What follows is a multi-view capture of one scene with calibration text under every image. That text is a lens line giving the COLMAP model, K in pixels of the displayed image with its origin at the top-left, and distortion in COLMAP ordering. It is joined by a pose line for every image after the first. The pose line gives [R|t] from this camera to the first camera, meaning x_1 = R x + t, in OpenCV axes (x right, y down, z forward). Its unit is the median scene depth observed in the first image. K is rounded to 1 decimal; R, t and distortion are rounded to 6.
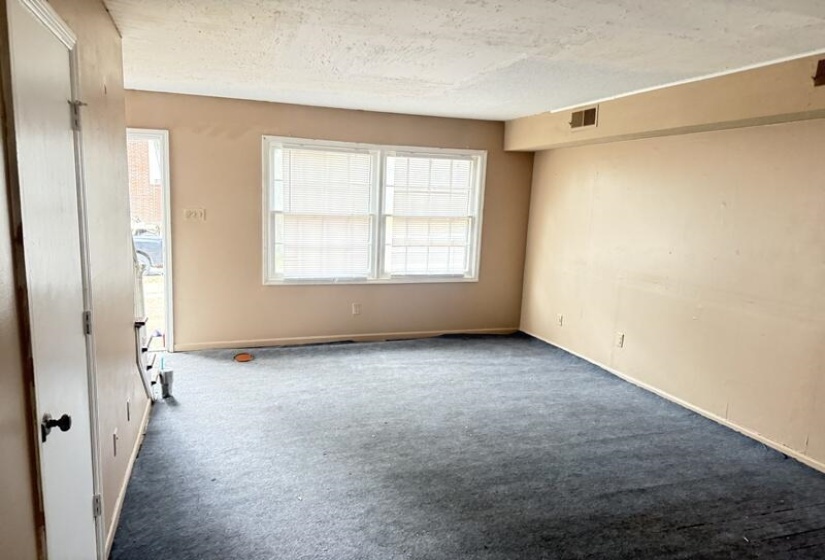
lens RADIAL K [[581.5, 0, 412.5], [0, 581.5, 280.0], [0, 0, 1]] dist [0.134160, -0.186626]
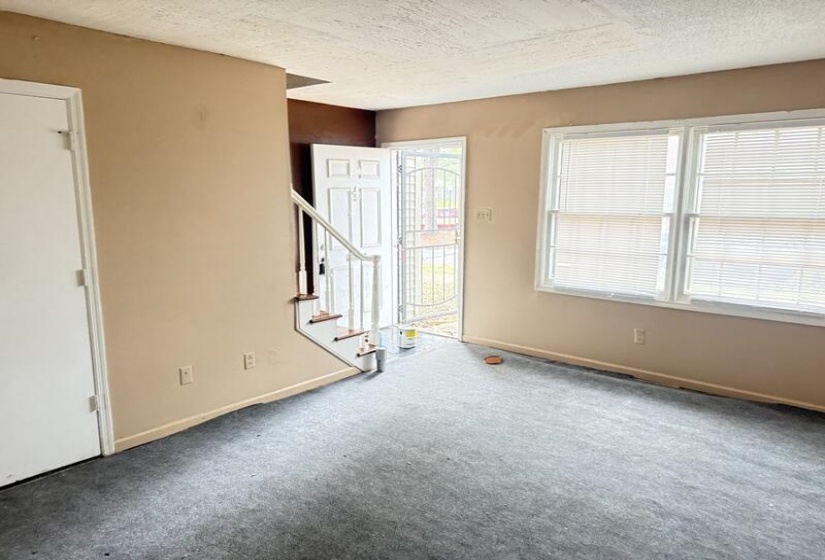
lens RADIAL K [[581.5, 0, 412.5], [0, 581.5, 280.0], [0, 0, 1]] dist [0.134160, -0.186626]
pose [[0.509118, 0.098424, -0.855051, 0.447733], [-0.107512, 0.992932, 0.050280, -0.034296], [0.853956, 0.066330, 0.516101, 0.359359]]
